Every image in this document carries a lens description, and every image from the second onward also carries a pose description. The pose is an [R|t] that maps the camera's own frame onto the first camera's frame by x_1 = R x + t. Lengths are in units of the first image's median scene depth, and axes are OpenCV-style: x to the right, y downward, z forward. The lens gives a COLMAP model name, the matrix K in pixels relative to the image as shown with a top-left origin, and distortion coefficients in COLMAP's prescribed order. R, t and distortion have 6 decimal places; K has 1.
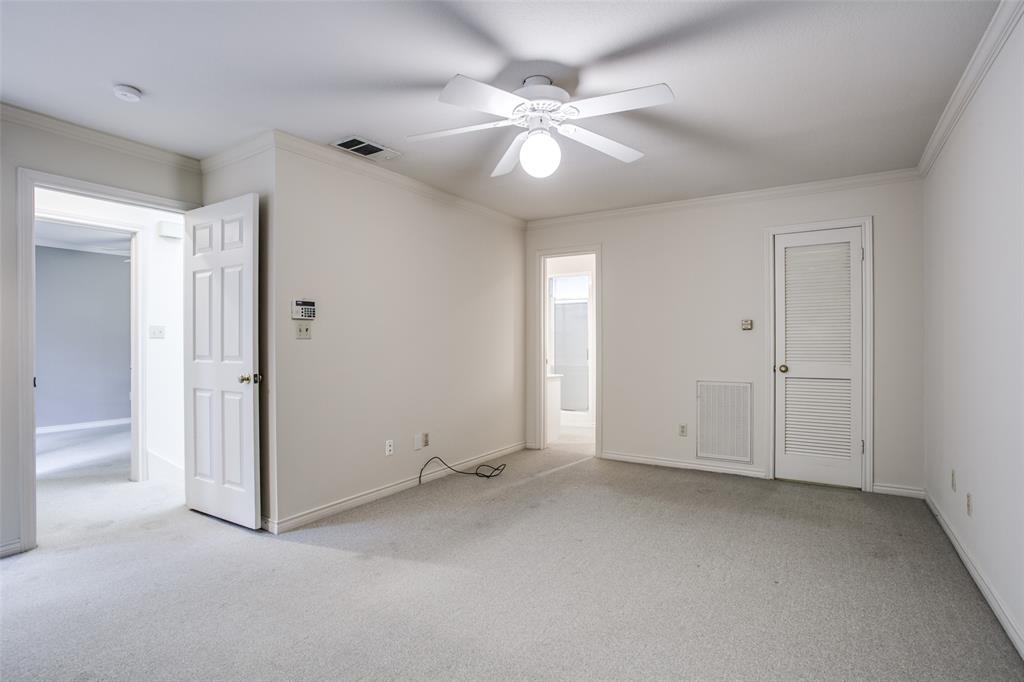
lens RADIAL K [[507.7, 0, 517.5], [0, 507.7, 343.3], [0, 0, 1]] dist [-0.065732, 0.037065]
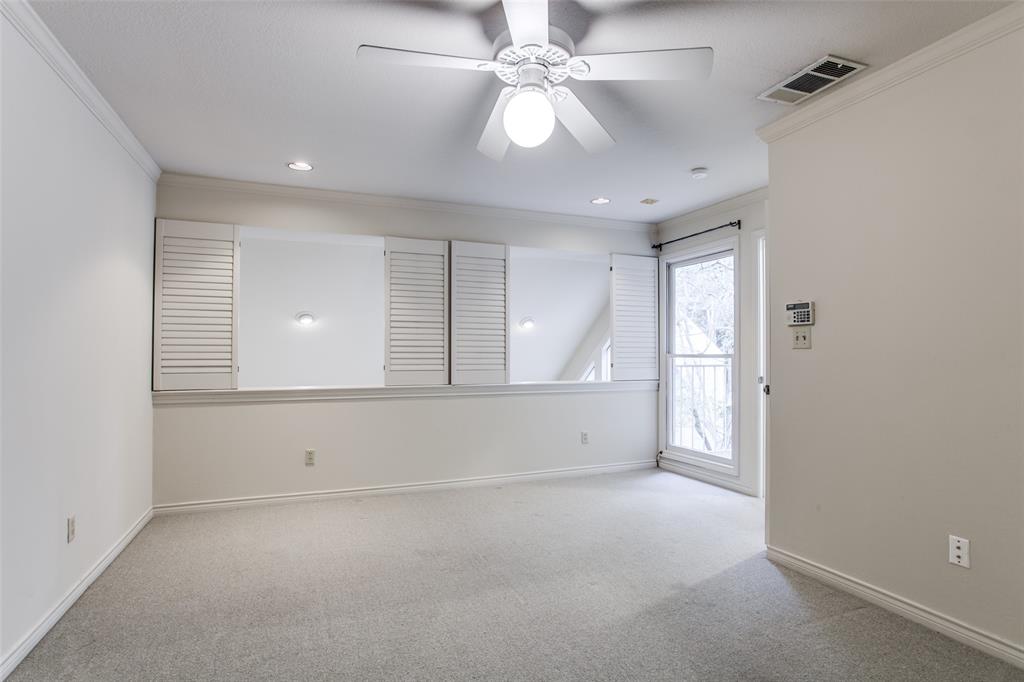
lens RADIAL K [[507.7, 0, 517.5], [0, 507.7, 343.3], [0, 0, 1]] dist [-0.065732, 0.037065]
pose [[-0.570545, -0.017431, -0.821081, 0.527444], [-0.008108, 0.999846, -0.015592, -0.000764], [0.821226, -0.002239, -0.570599, 1.092733]]
